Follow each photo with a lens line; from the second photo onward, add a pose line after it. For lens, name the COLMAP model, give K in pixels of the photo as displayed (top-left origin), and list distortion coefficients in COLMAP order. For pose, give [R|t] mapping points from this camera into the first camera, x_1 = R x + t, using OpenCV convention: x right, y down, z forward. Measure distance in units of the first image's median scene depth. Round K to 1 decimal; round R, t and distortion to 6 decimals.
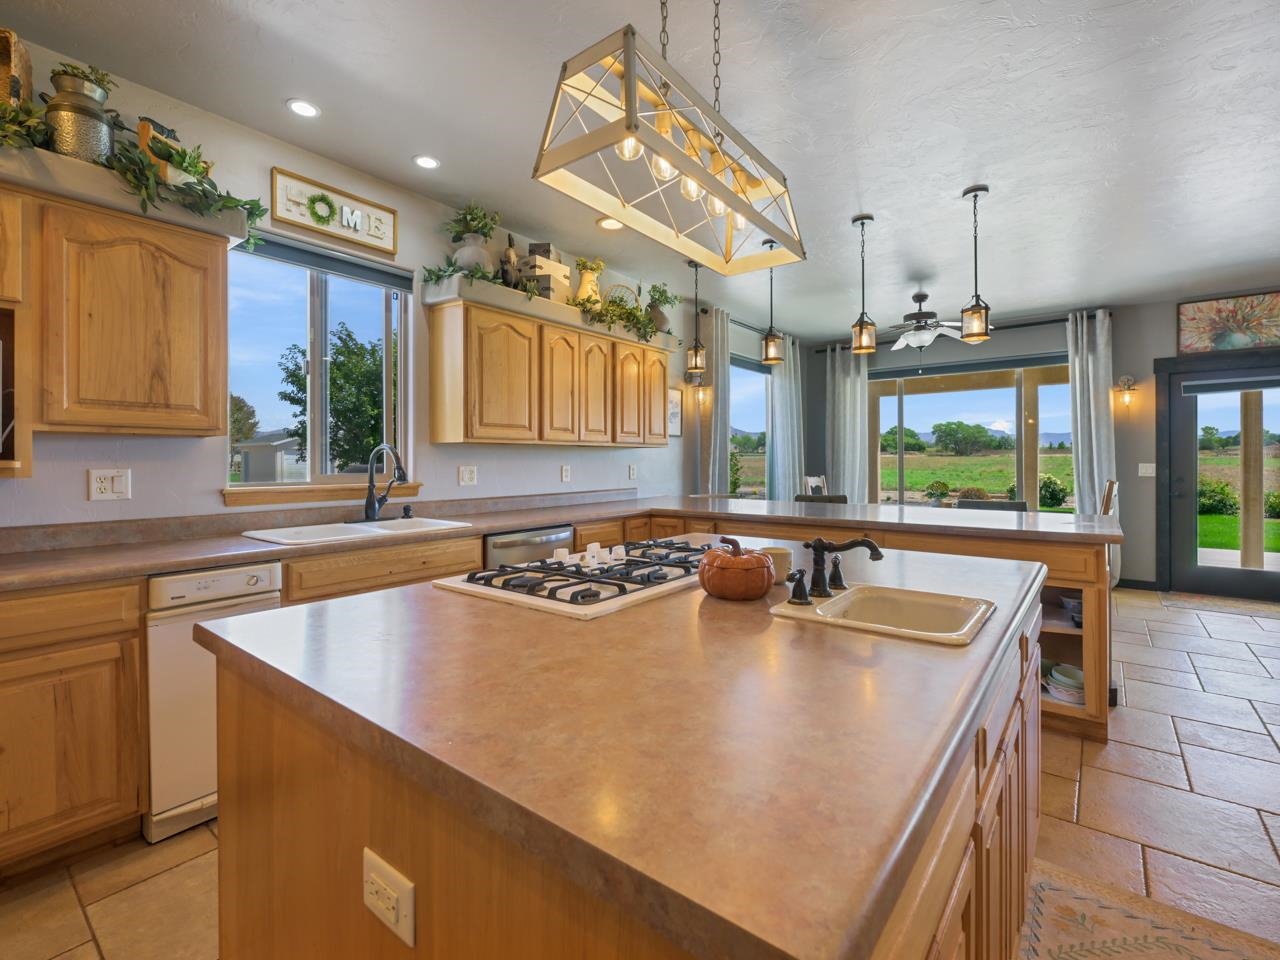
lens RADIAL K [[588.0, 0, 604.9], [0, 588.0, 461.6], [0, 0, 1]] dist [0.000313, 0.000042]
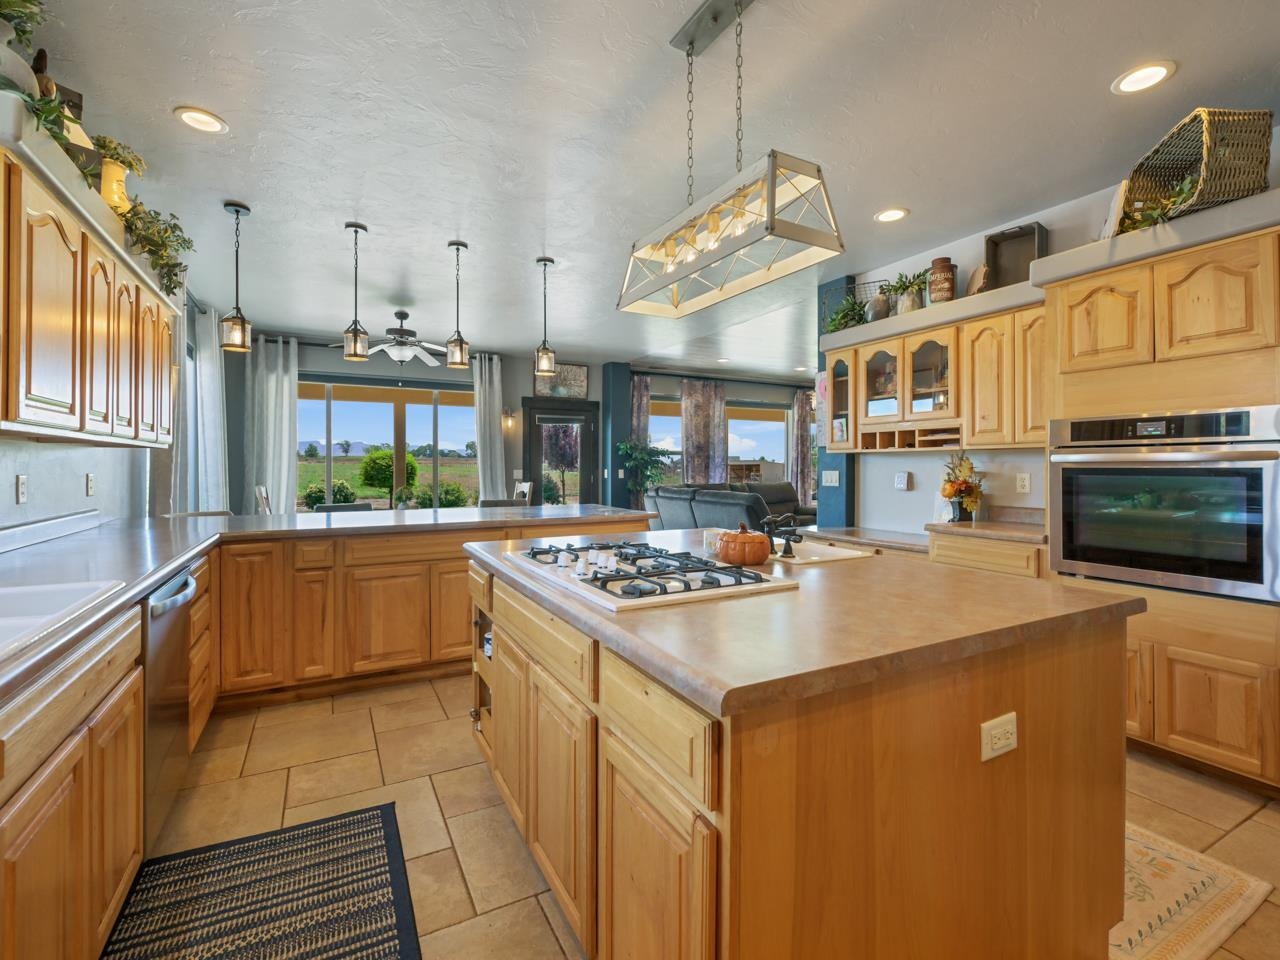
lens RADIAL K [[588.0, 0, 641.9], [0, 588.0, 456.9], [0, 0, 1]] dist [0.000313, 0.000042]
pose [[0.364517, 0.017925, 0.931024, -0.295584], [-0.000614, 0.999819, -0.019009, 0.001237], [-0.931196, 0.006358, 0.364462, 0.194655]]
